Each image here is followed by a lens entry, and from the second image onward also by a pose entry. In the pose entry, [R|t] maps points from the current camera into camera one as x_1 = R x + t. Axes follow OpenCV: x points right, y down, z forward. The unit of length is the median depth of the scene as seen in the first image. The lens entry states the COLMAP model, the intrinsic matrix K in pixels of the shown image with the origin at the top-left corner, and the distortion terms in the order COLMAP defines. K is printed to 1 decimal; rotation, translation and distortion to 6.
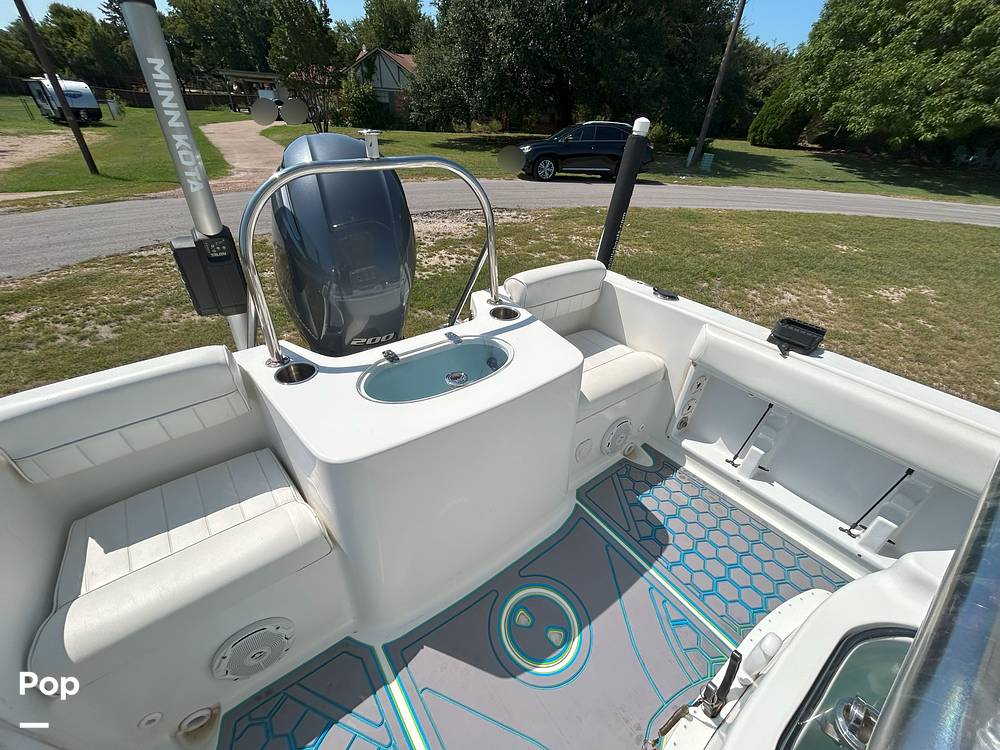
lens RADIAL K [[404.0, 0, 497.0], [0, 404.0, 374.3], [0, 0, 1]] dist [-0.000545, 0.001031]
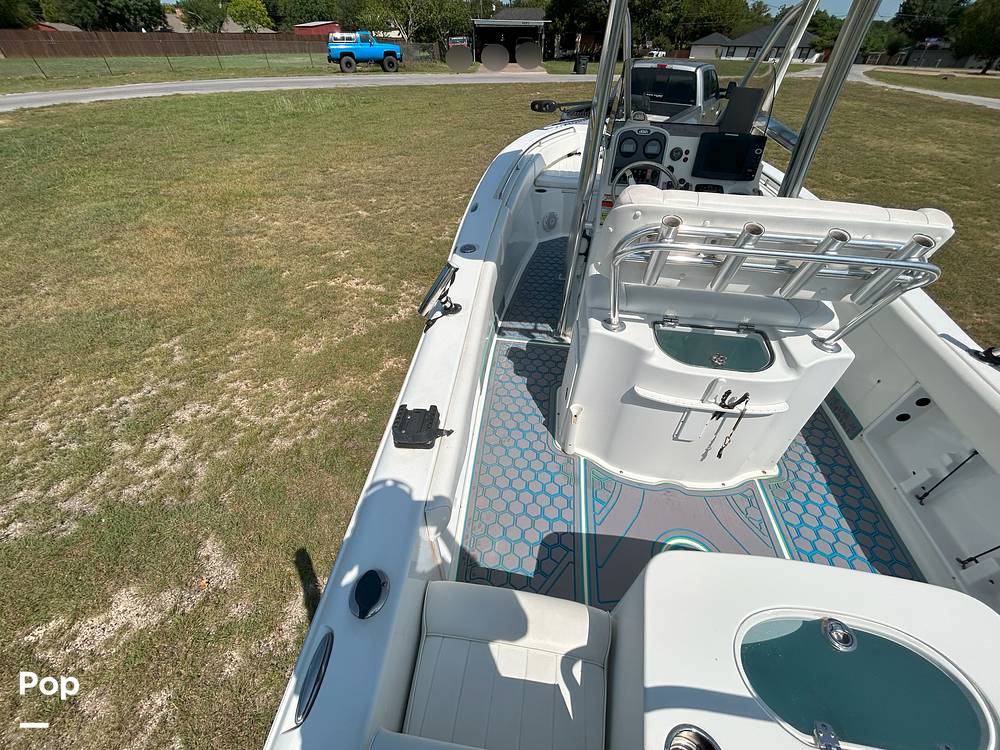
lens RADIAL K [[404.0, 0, 497.4], [0, 404.0, 374.3], [0, 0, 1]] dist [-0.000545, 0.001031]
pose [[-0.725242, -0.492336, 0.481278, 0.042941], [0.347685, 0.341452, 0.873227, -0.180521], [-0.594255, 0.800634, -0.076458, 0.174572]]
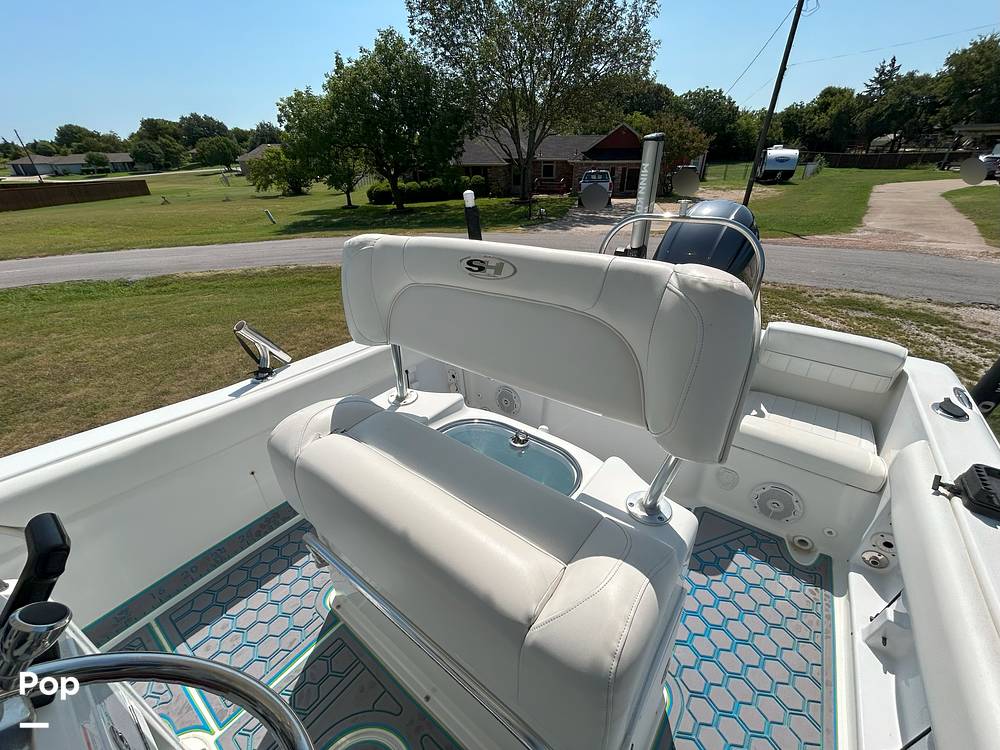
lens RADIAL K [[404.0, 0, 498.2], [0, 404.0, 374.5], [0, 0, 1]] dist [-0.000545, 0.001031]
pose [[0.279116, 0.420142, -0.863467, 0.206212], [-0.511831, 0.825915, 0.236420, 0.002879], [0.812480, 0.375960, 0.445567, -0.024619]]
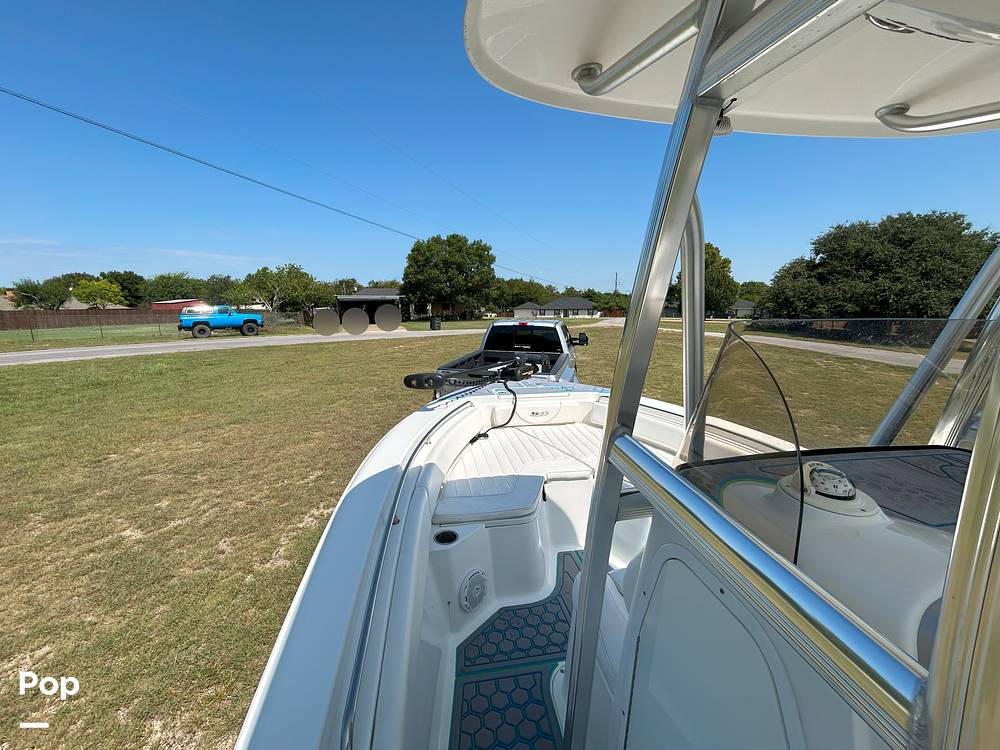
lens RADIAL K [[404.0, 0, 497.3], [0, 404.0, 375.9], [0, 0, 1]] dist [-0.000545, 0.001031]
pose [[-0.906039, -0.124302, 0.404527, 0.263394], [0.202190, 0.712588, 0.671817, -0.015302], [-0.371769, 0.690484, -0.620500, -0.024182]]
